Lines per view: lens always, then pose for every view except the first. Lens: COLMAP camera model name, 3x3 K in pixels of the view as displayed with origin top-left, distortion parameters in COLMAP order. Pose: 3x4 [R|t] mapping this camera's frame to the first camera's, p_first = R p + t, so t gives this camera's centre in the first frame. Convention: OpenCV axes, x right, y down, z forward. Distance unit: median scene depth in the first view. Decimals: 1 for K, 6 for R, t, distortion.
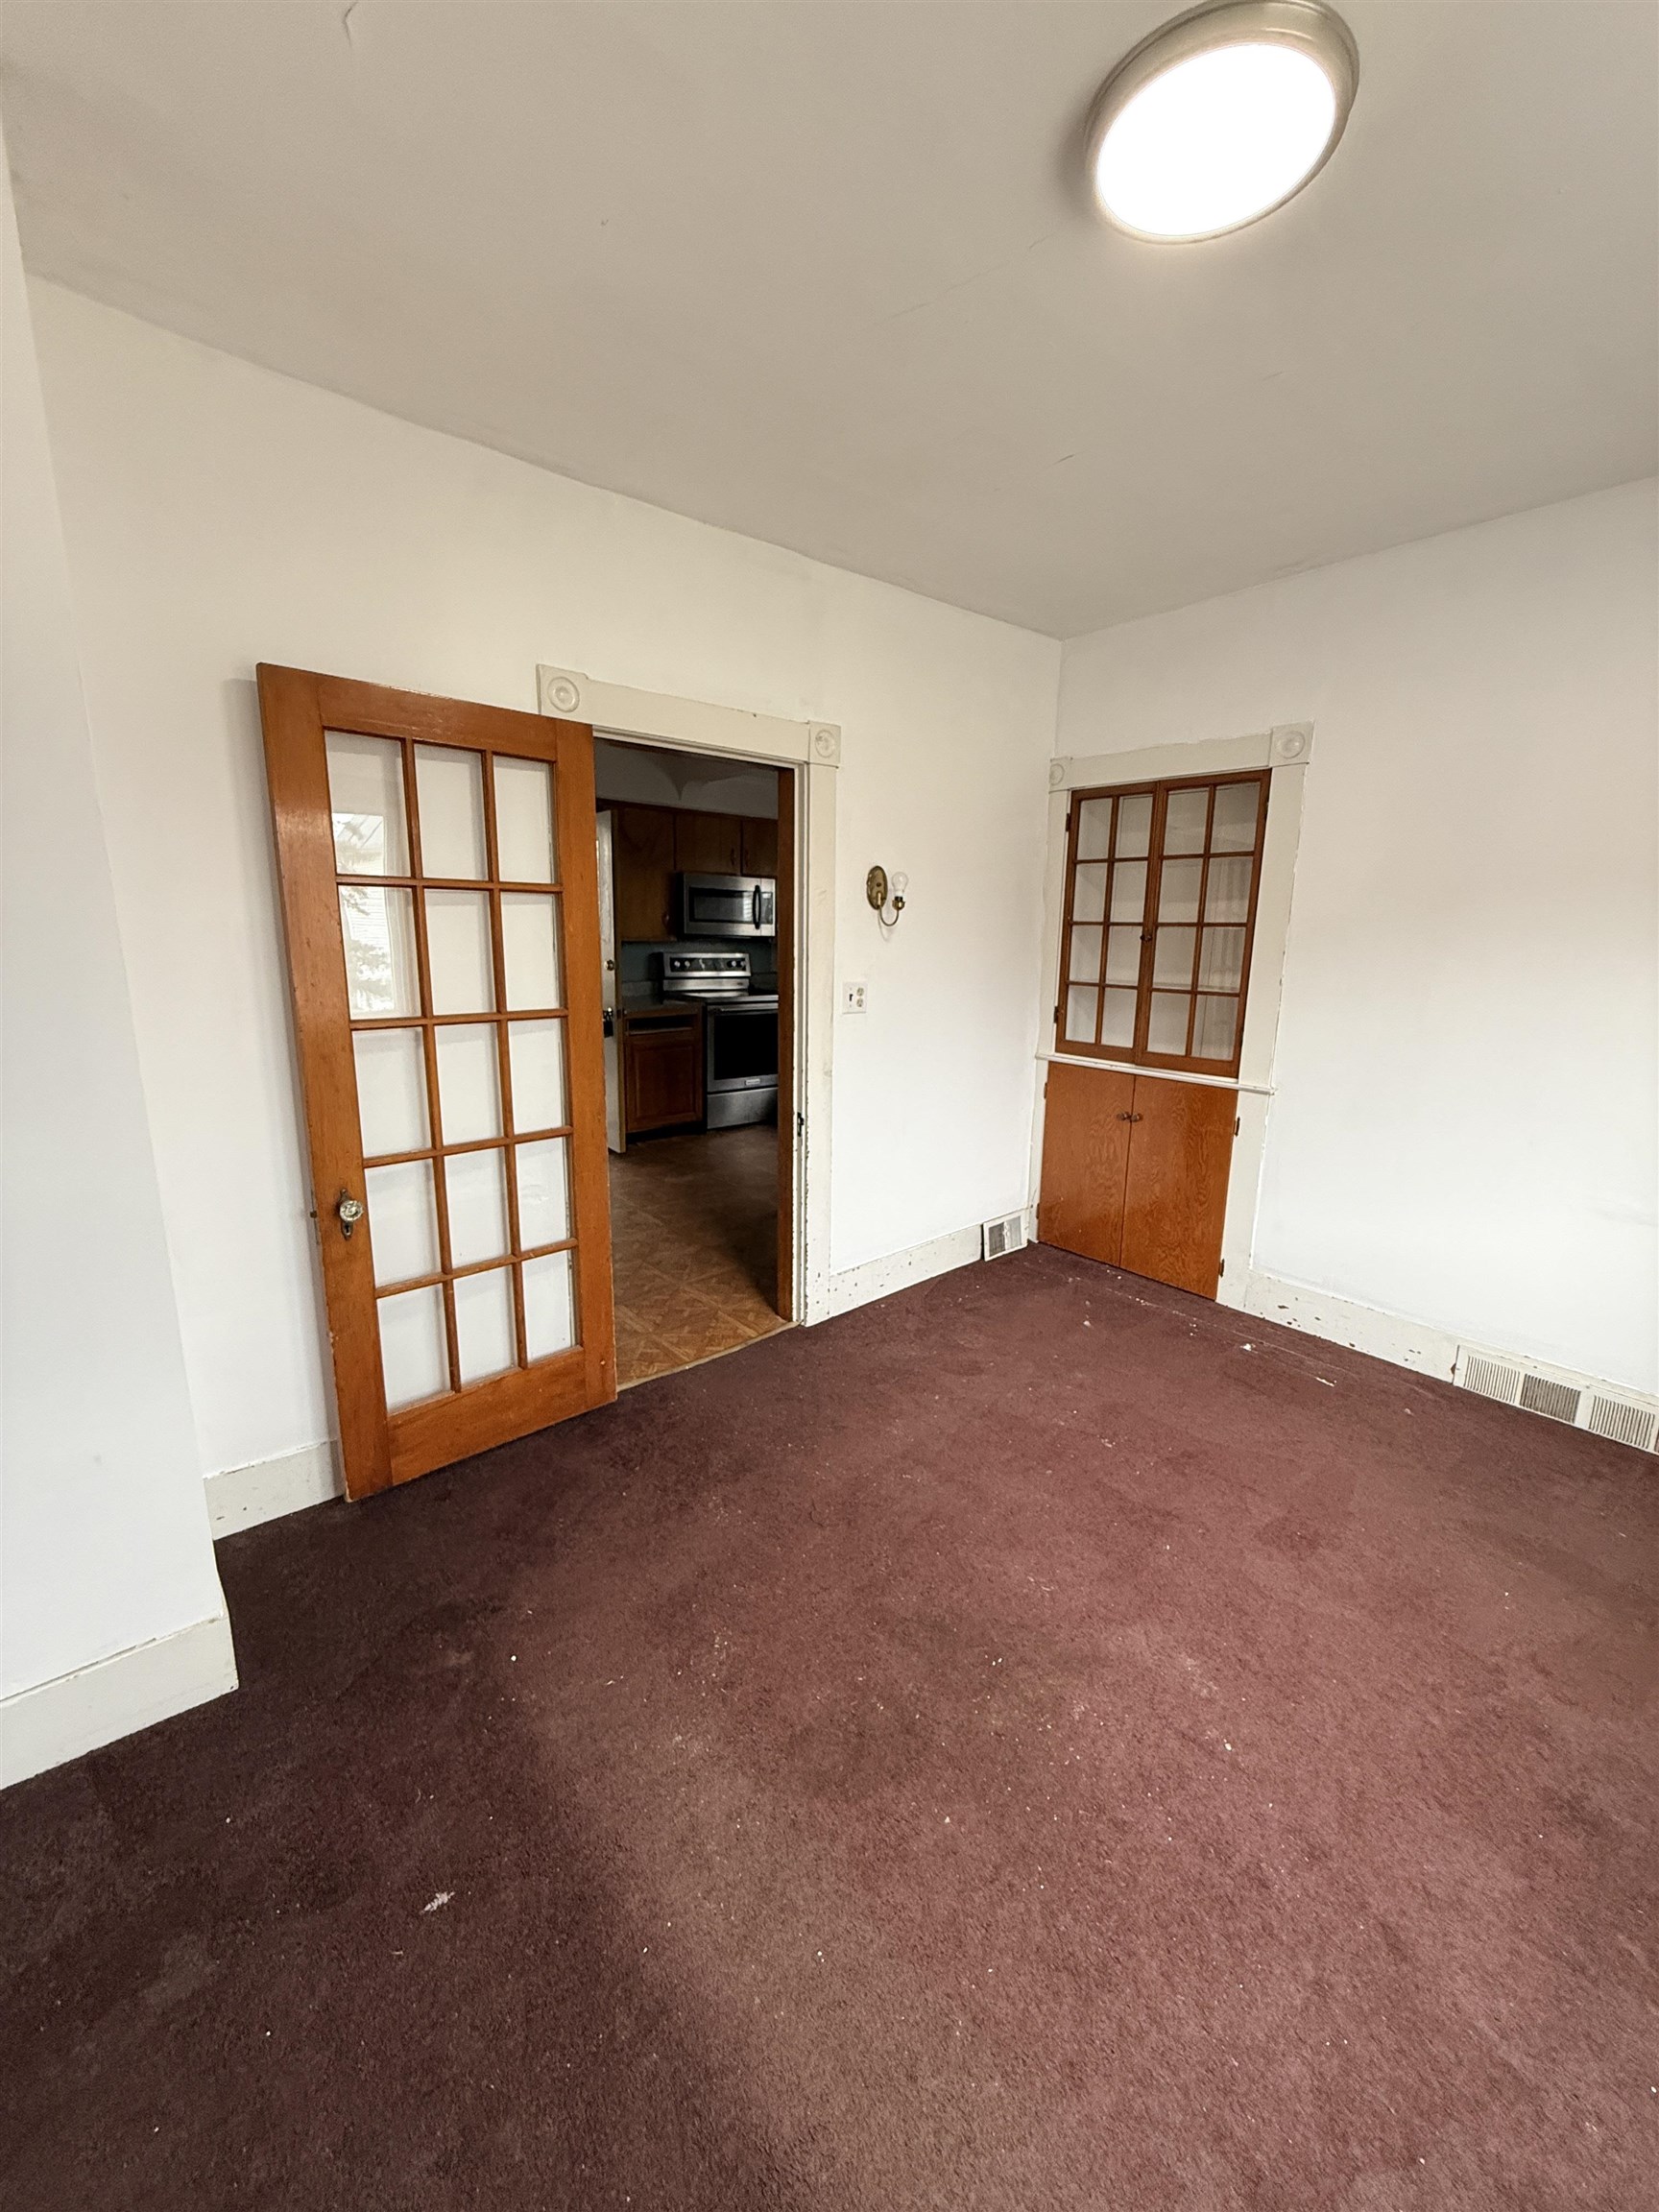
lens RADIAL K [[893.1, 0, 825.1], [0, 893.1, 1106.8], [0, 0, 1]] dist [-0.022810, 0.000851]
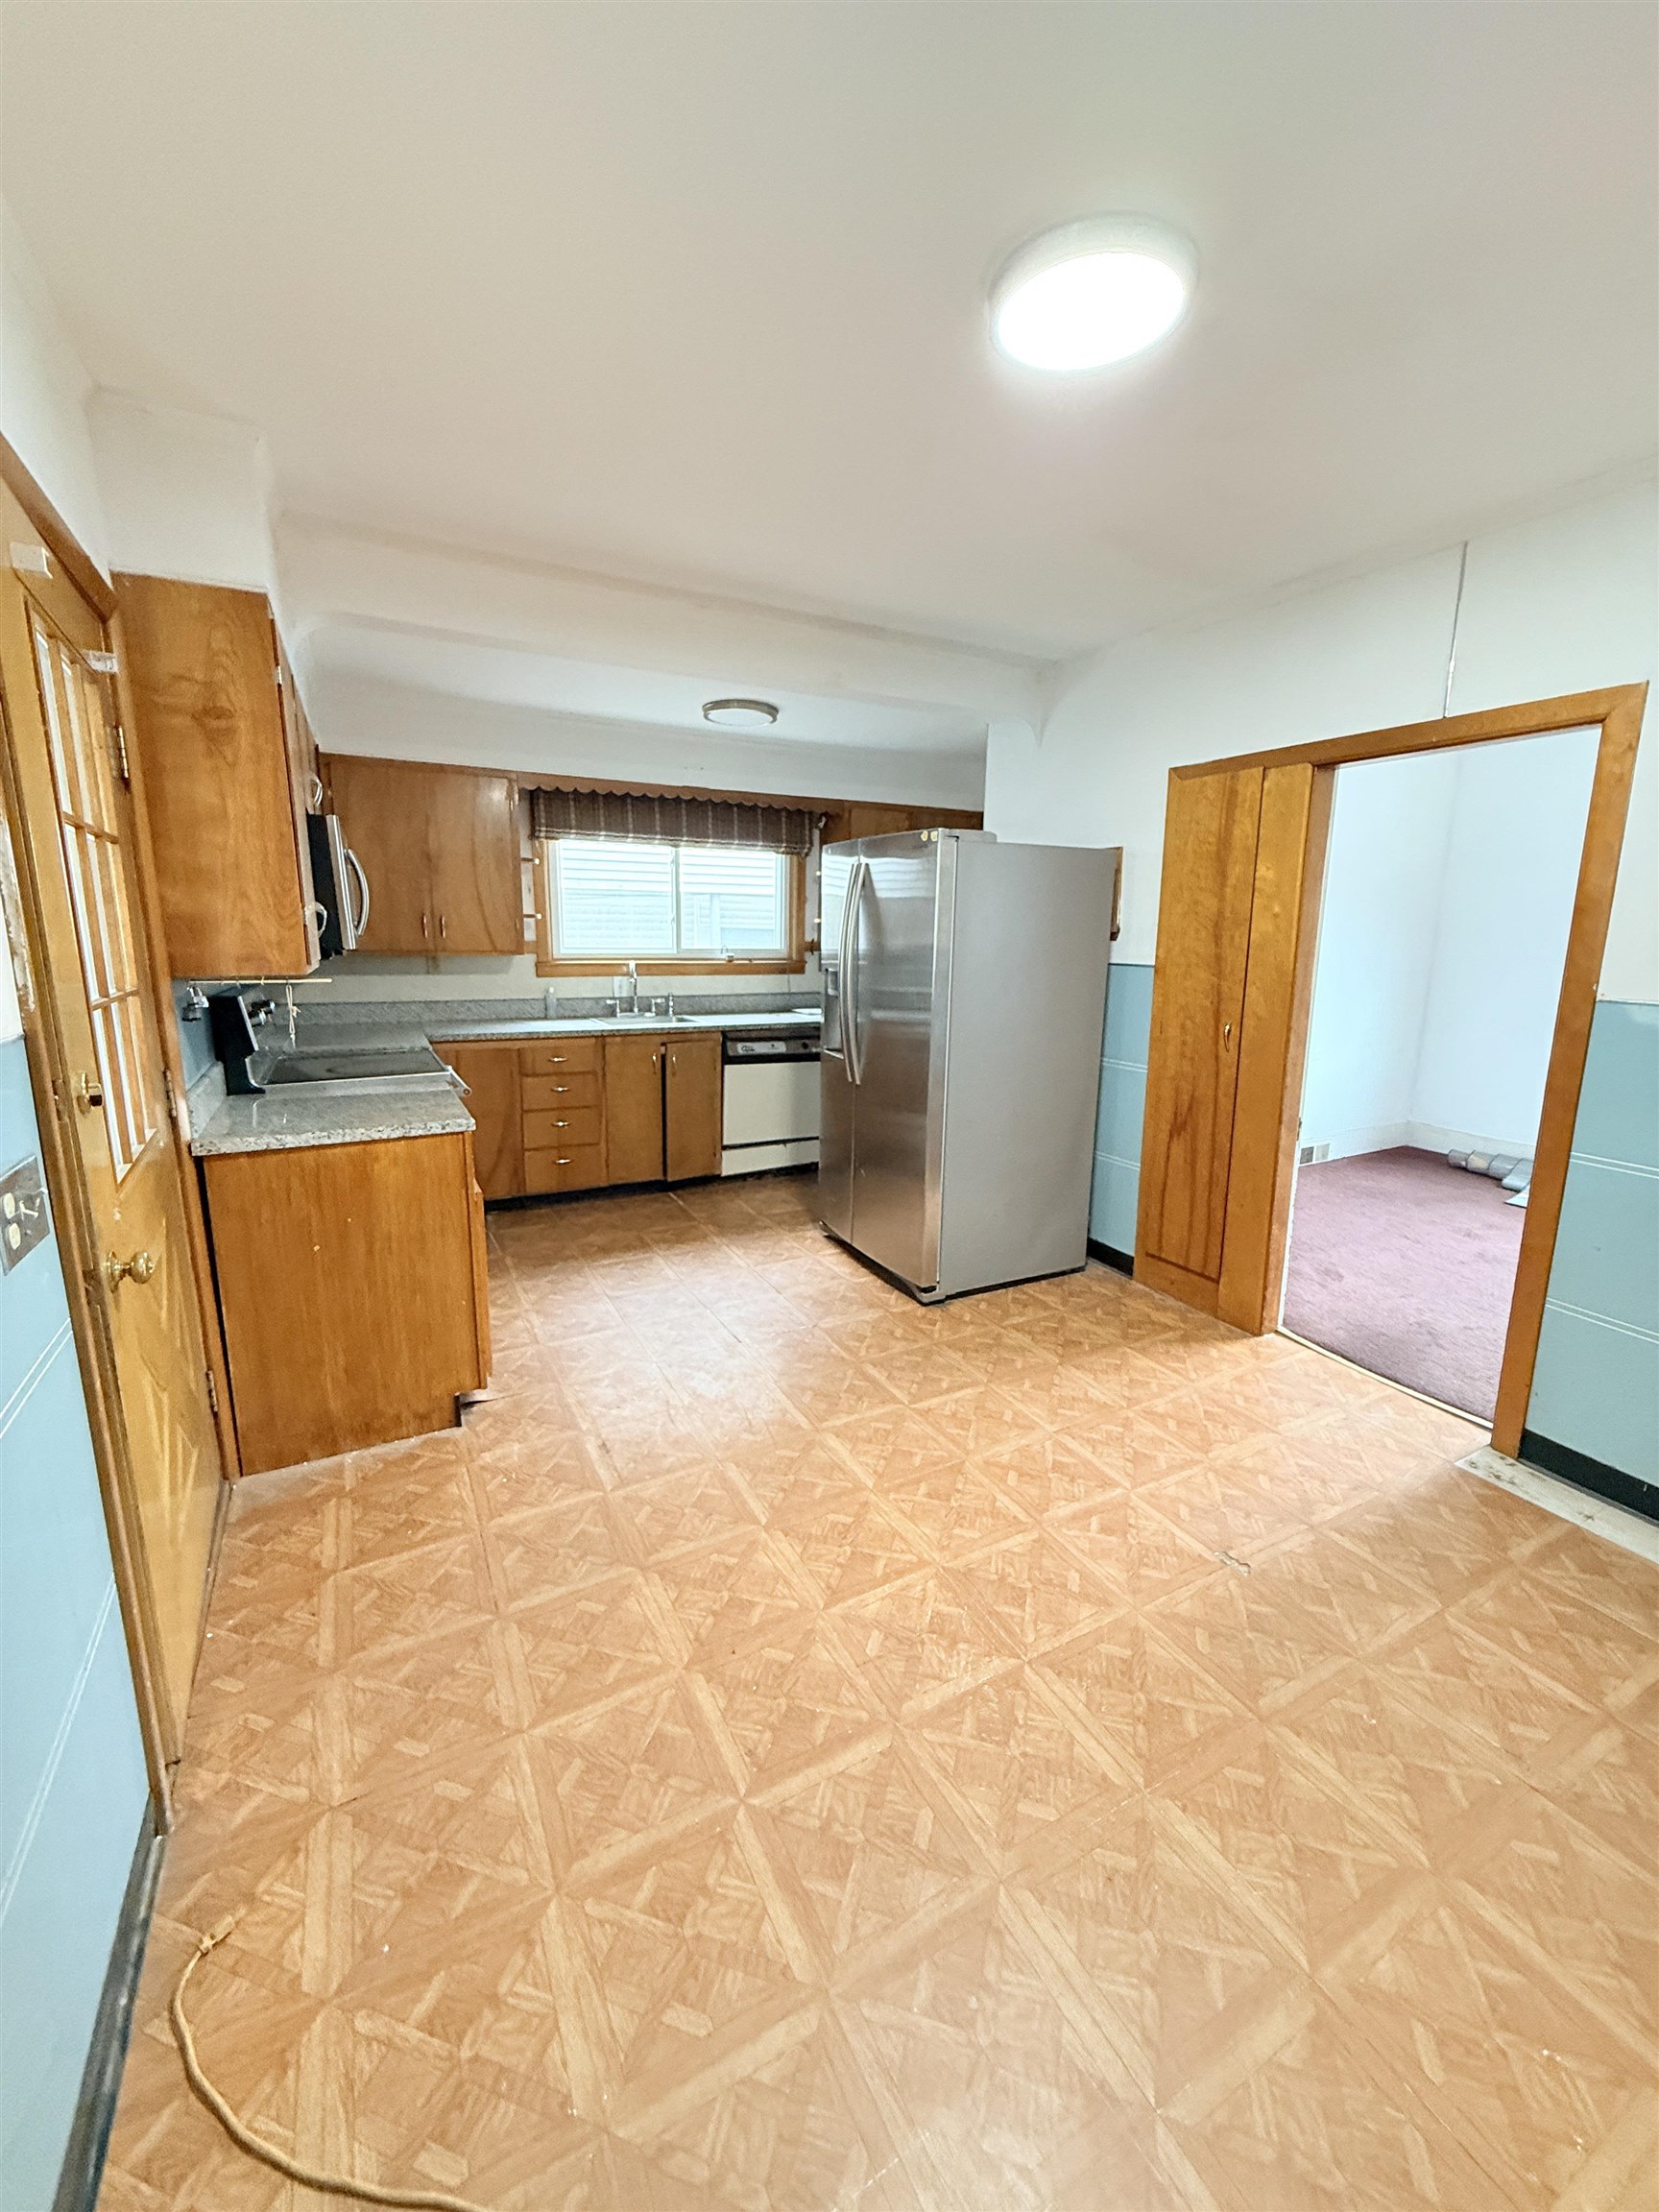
lens RADIAL K [[893.1, 0, 826.2], [0, 893.1, 1097.3], [0, 0, 1]] dist [-0.022810, 0.000851]
pose [[0.213341, -0.202045, 0.955858, -0.852155], [0.197249, 0.967142, 0.160405, -0.218290], [-0.956859, 0.154321, 0.246184, 0.988179]]
